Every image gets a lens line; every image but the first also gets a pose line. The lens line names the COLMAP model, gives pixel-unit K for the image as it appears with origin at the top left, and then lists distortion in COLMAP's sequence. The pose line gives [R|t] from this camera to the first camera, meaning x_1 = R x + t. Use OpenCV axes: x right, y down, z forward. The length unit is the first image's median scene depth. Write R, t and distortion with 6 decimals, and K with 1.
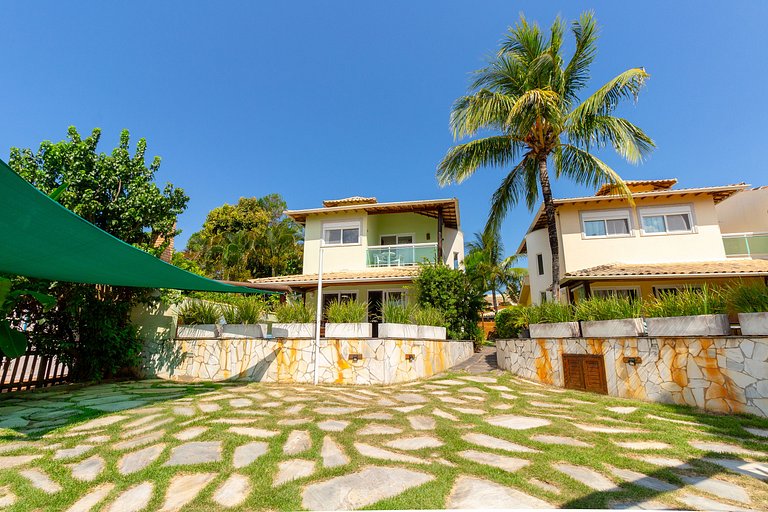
lens RADIAL K [[363.9, 0, 393.4], [0, 363.9, 257.8], [0, 0, 1]] dist [0.001452, -0.000292]
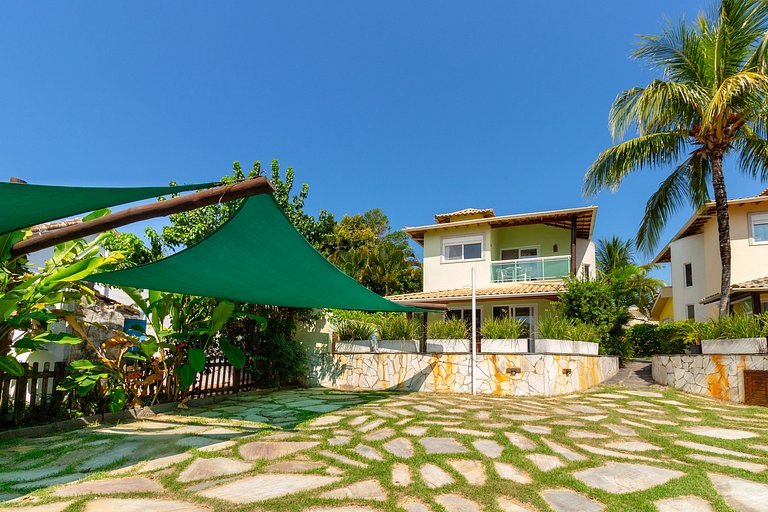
lens RADIAL K [[389.2, 0, 366.9], [0, 389.2, 324.7], [0, 0, 1]] dist [-0.005024, 0.003711]
pose [[0.985729, -0.007635, -0.168166, -0.299090], [0.032322, 0.988969, 0.144555, -0.032778], [0.165208, -0.147927, 0.975102, -0.135310]]
